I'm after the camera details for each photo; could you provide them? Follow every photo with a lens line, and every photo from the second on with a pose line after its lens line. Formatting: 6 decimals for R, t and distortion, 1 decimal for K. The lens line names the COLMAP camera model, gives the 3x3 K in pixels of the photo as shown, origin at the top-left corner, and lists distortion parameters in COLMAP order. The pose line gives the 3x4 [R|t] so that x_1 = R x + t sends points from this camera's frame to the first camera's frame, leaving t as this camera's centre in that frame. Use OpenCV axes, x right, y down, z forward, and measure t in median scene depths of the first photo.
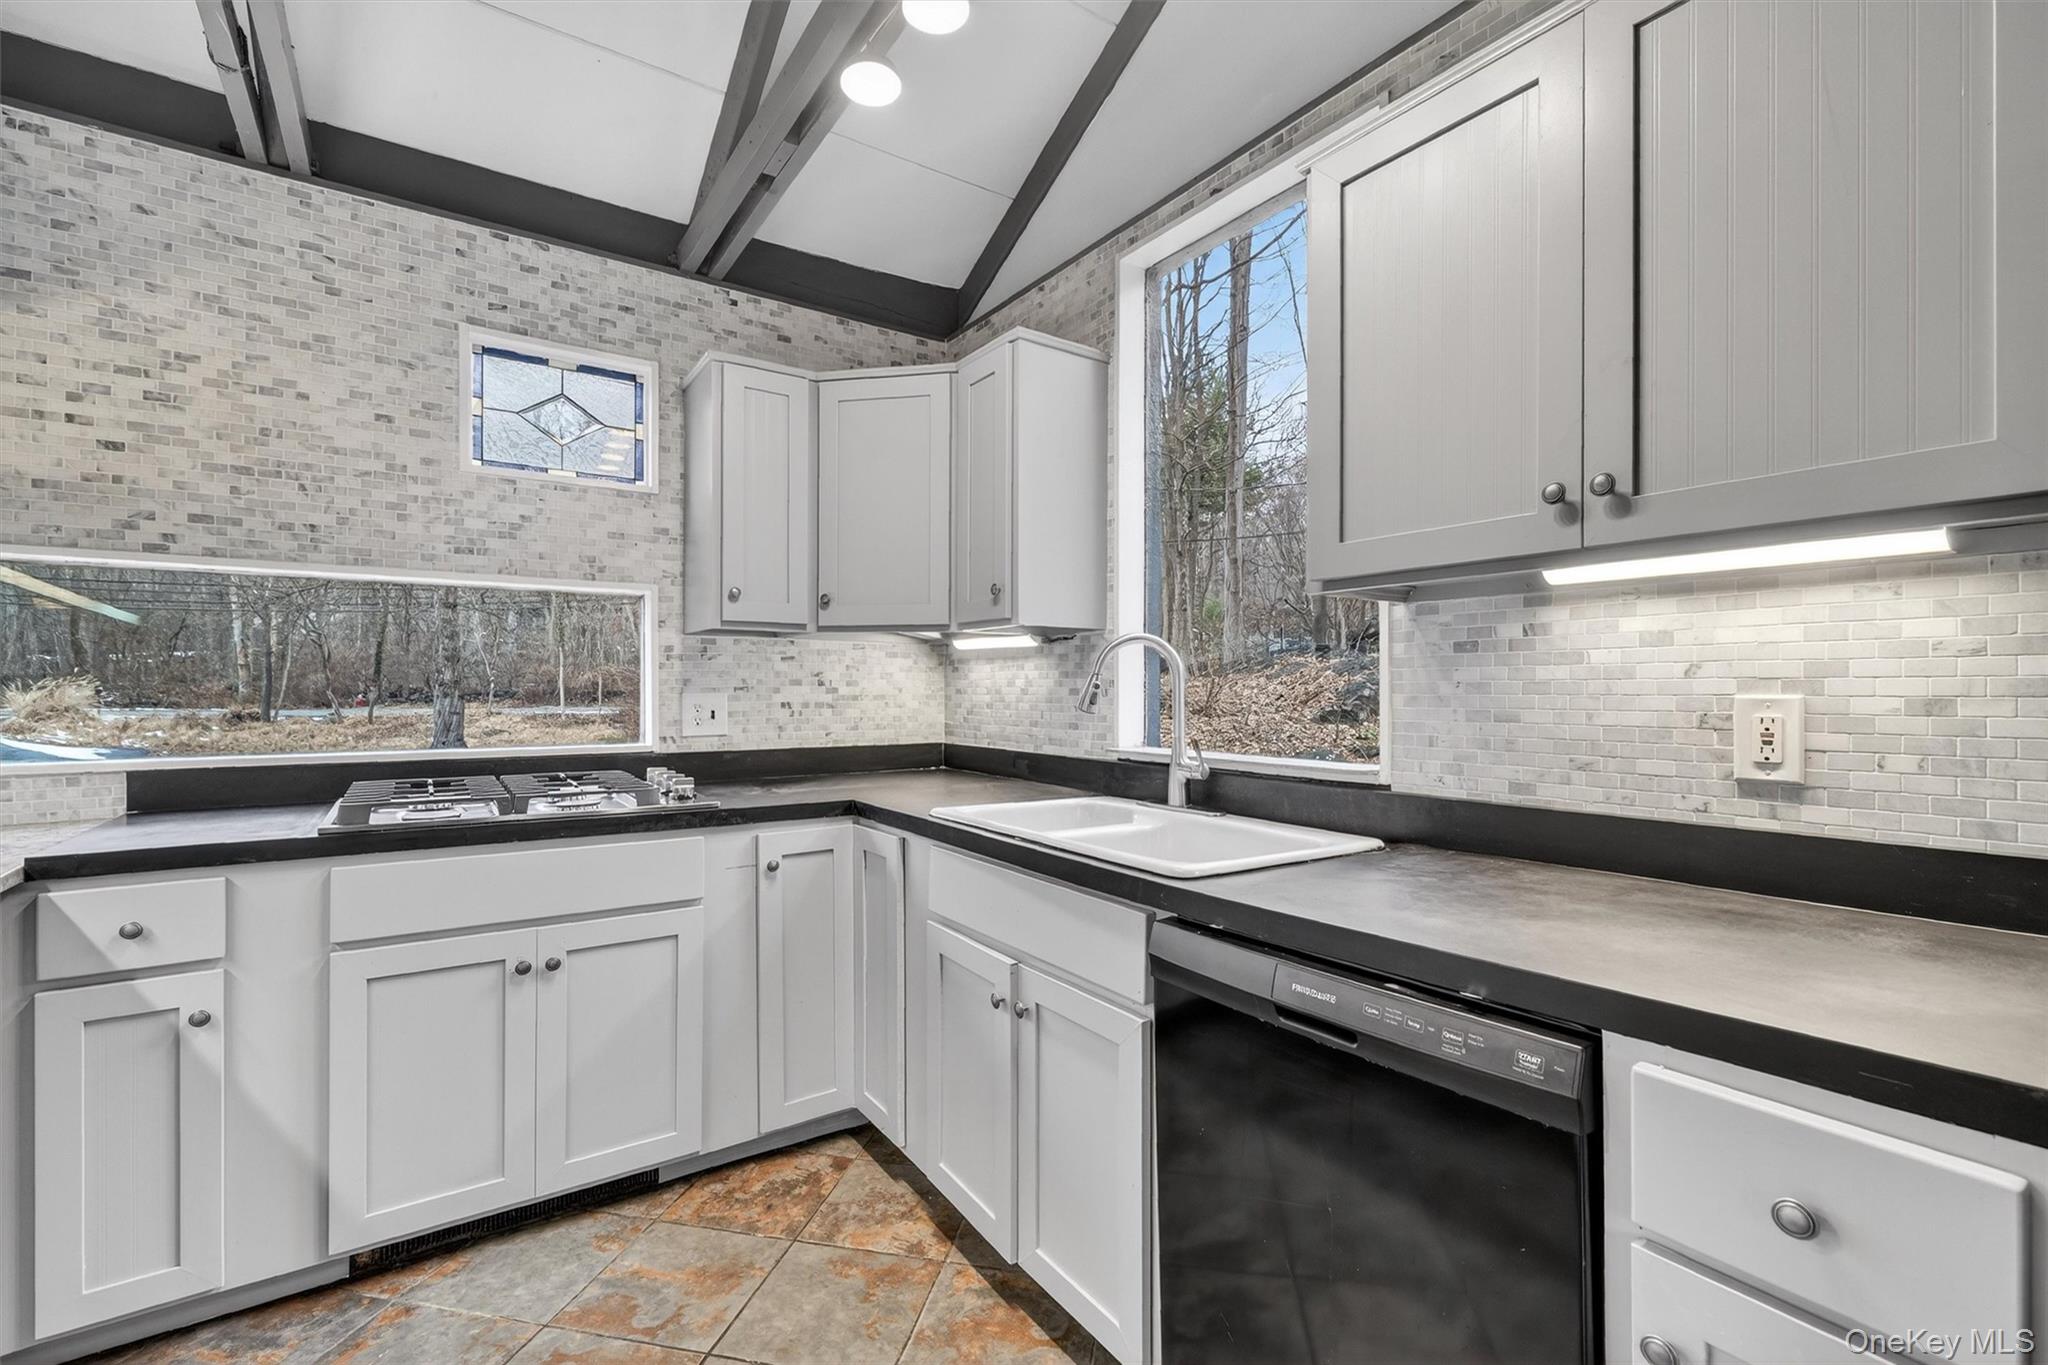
lens RADIAL K [[880.7, 0, 1019.3], [0, 880.7, 690.1], [0, 0, 1]] dist [-0.001986, 0.000123]
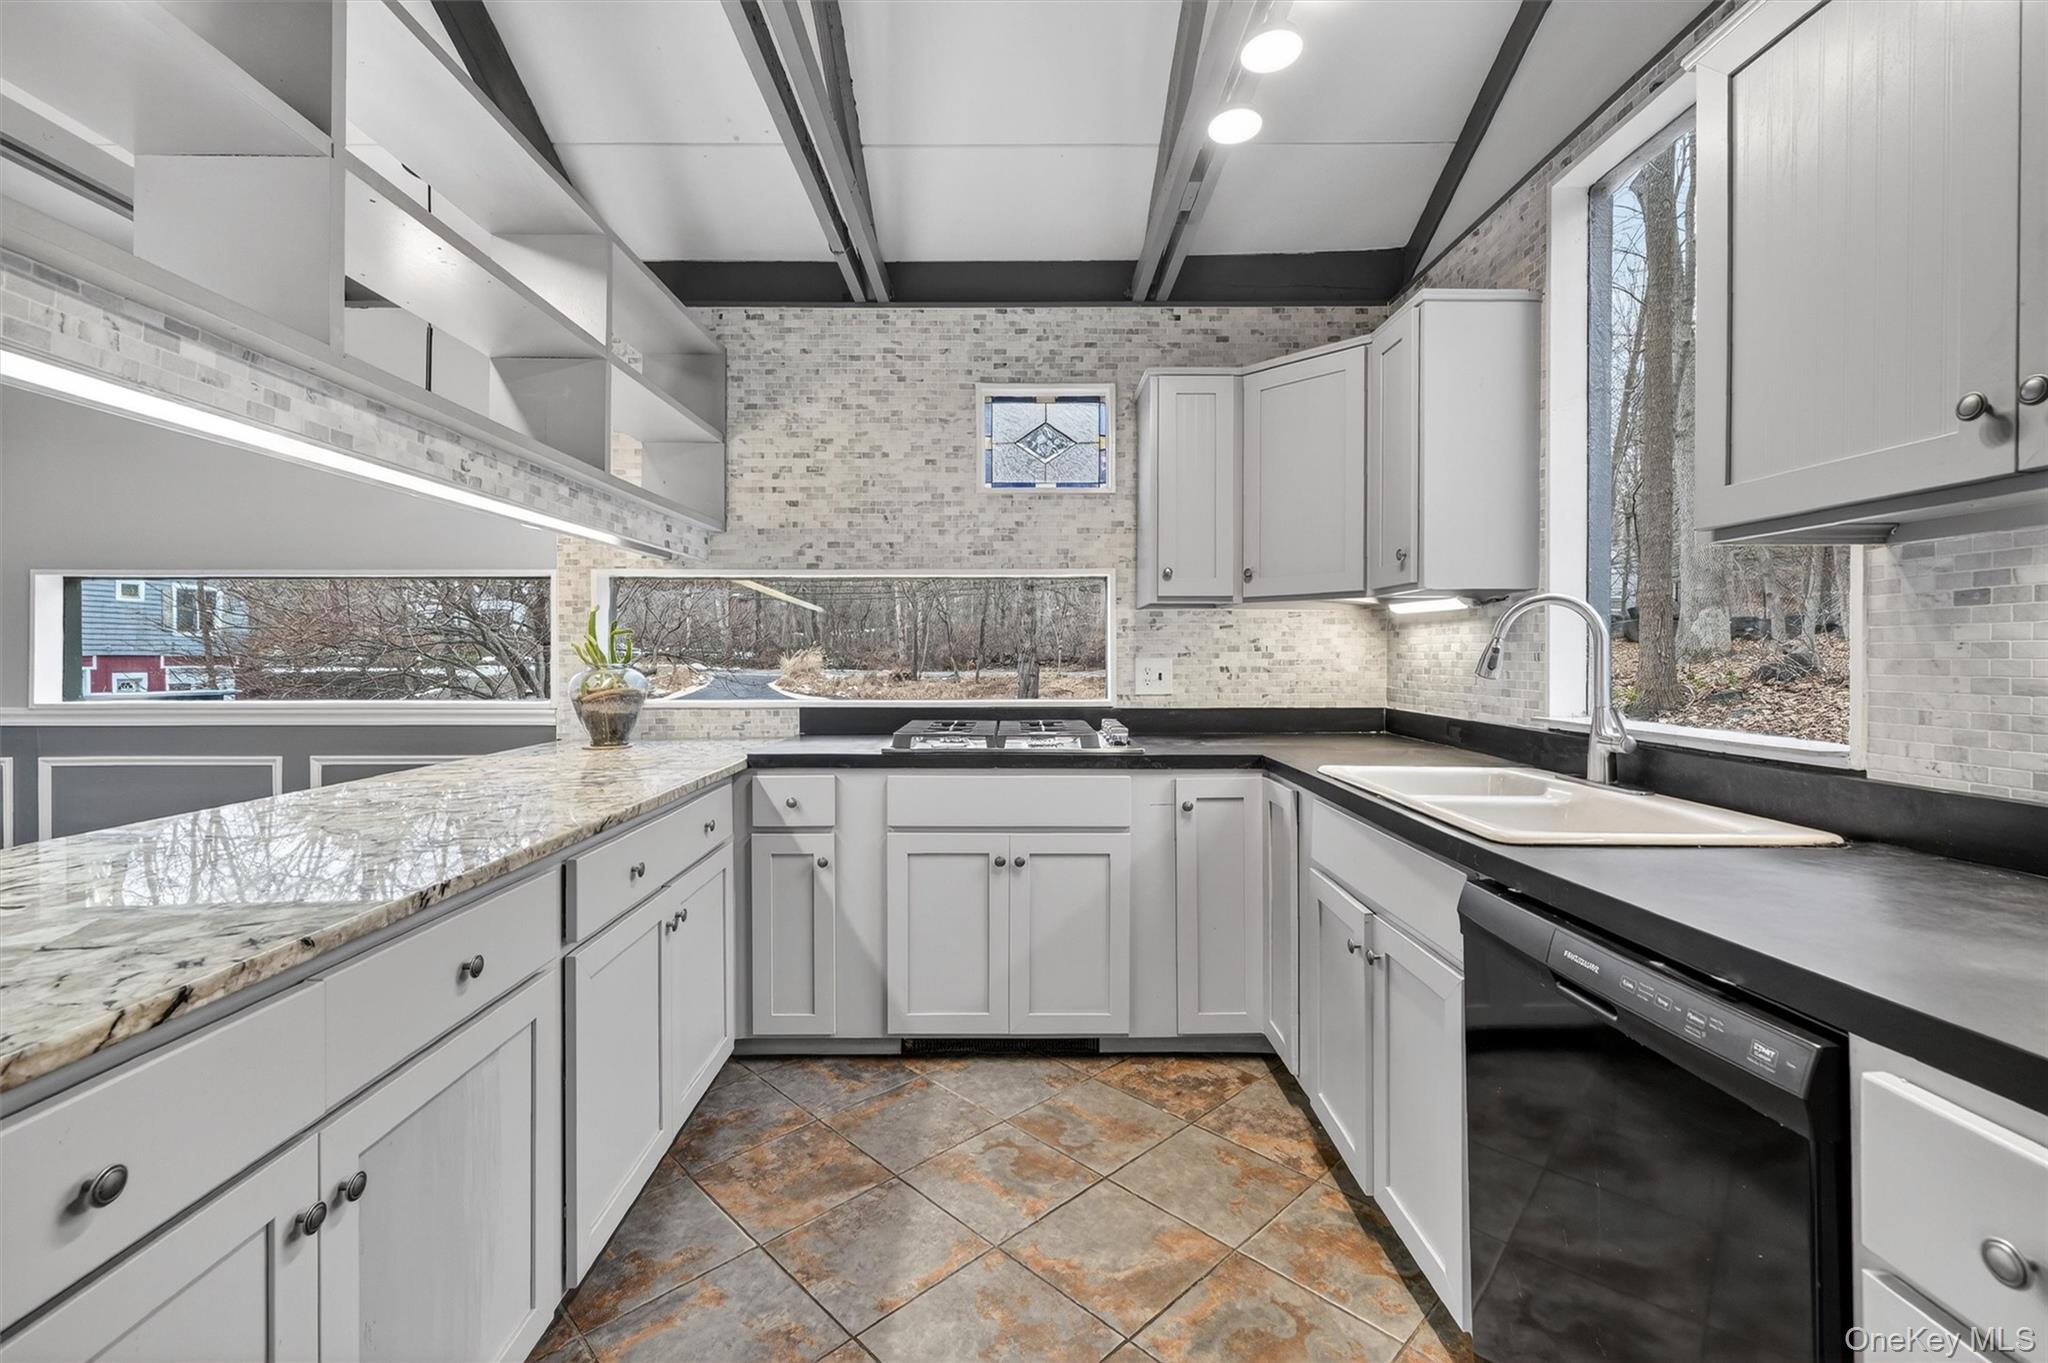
lens RADIAL K [[875.1, 0, 1015.4], [0, 875.1, 664.5], [0, 0, 1]] dist [-0.001520, -0.000469]
pose [[0.826590, 0.003103, -0.562797, 0.219158], [0.002474, 0.999955, 0.009148, 0.001057], [0.562800, -0.008954, 0.826545, -0.098901]]
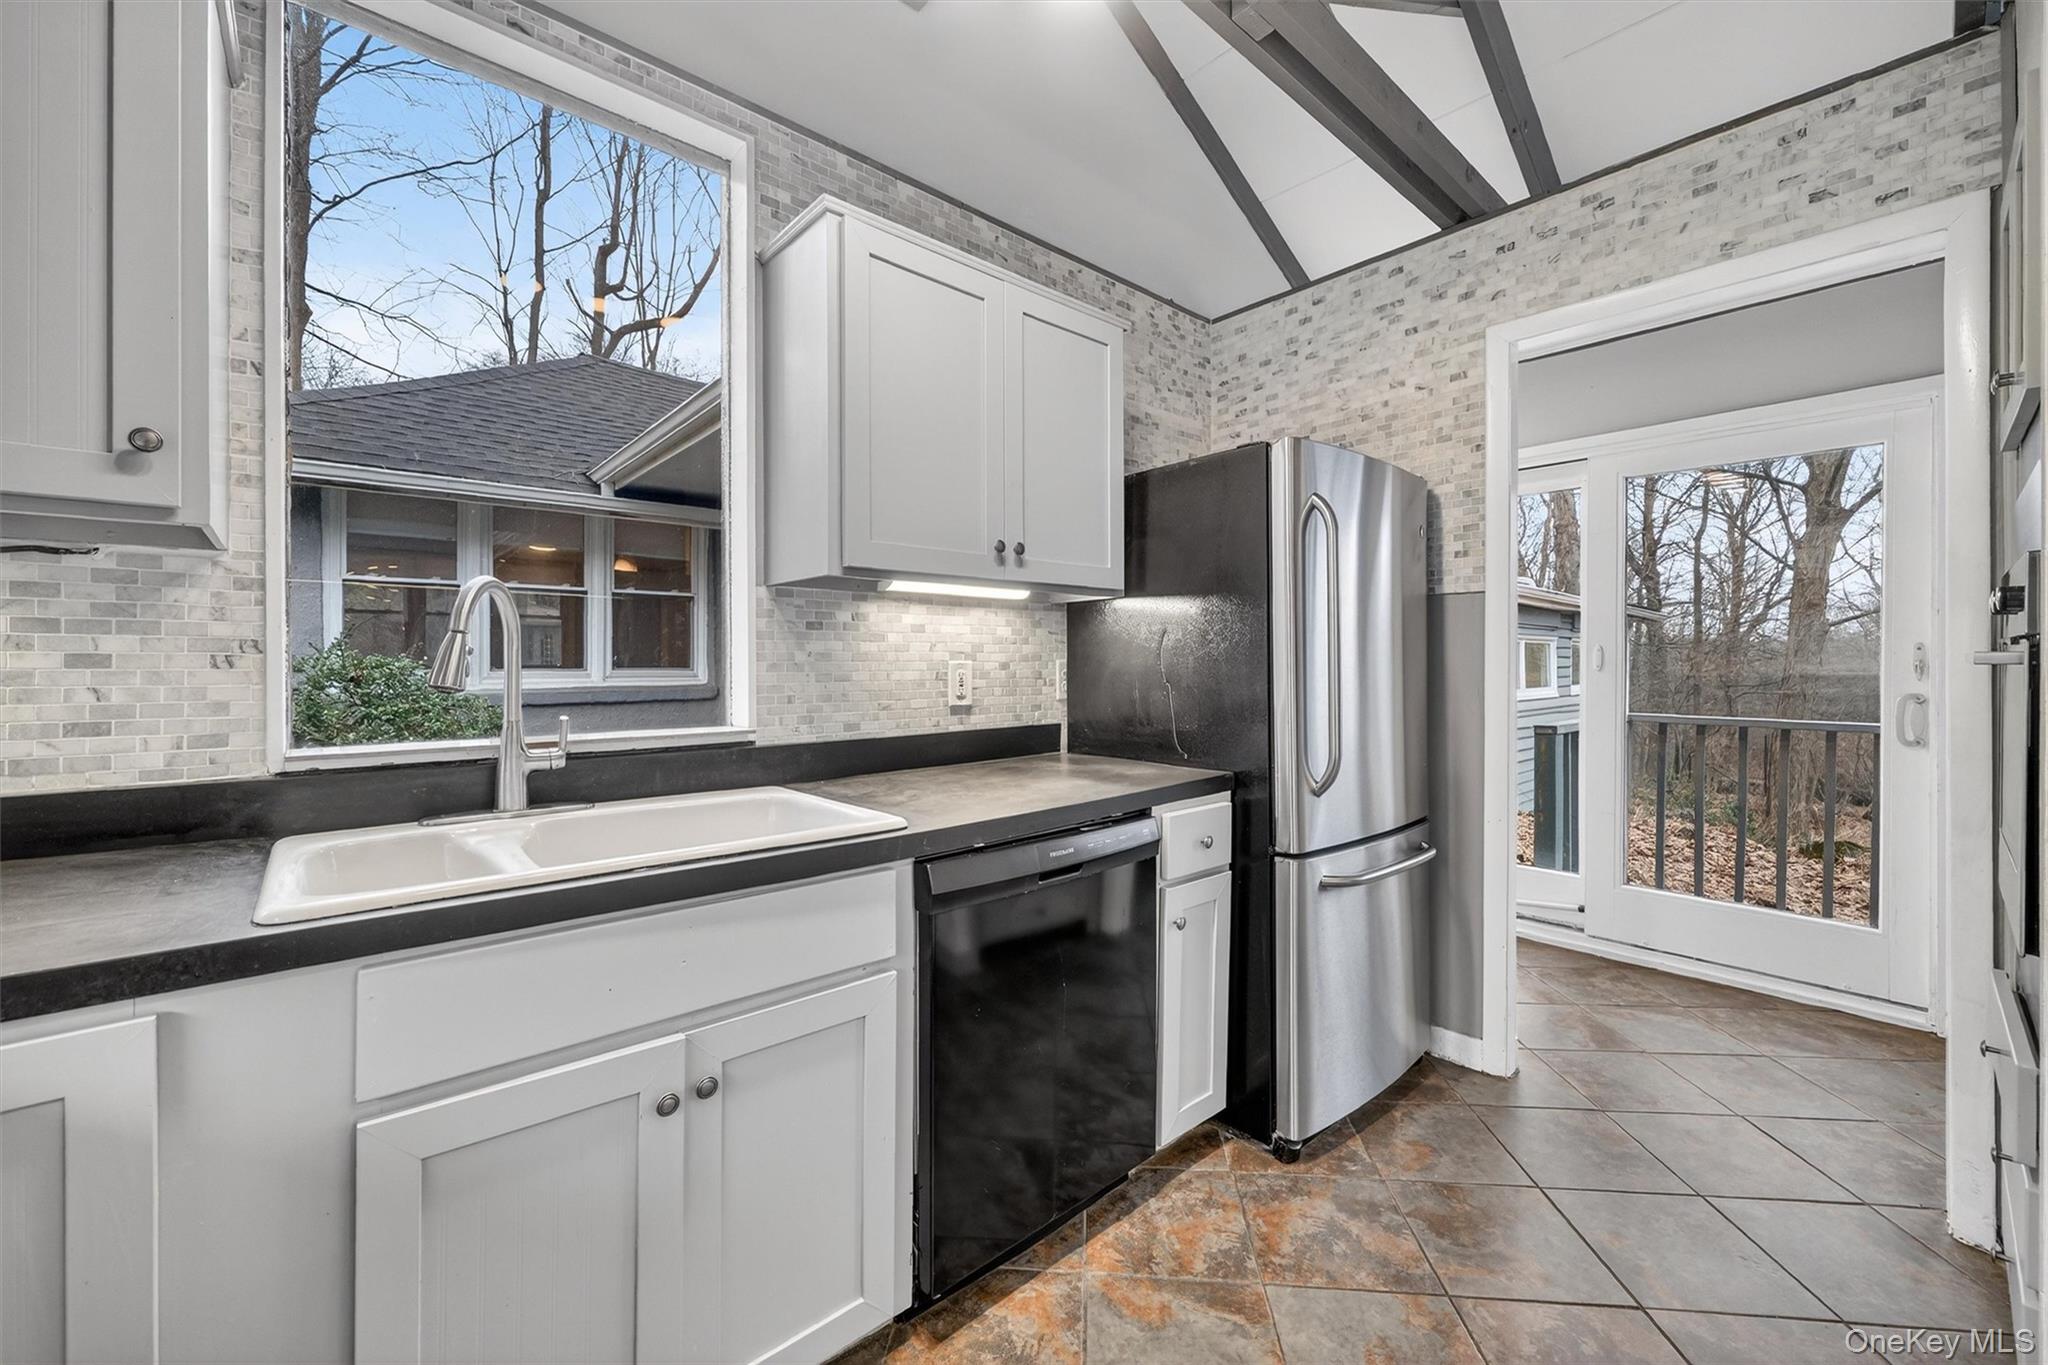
lens RADIAL K [[799.7, 0, 1021.2], [0, 799.7, 663.1], [0, 0, 1]] dist [-0.001110, -0.000109]
pose [[-0.112307, -0.006741, 0.993651, -0.642901], [-0.002586, 0.999976, 0.006491, -0.001378], [-0.993670, -0.001841, -0.112321, 0.744350]]
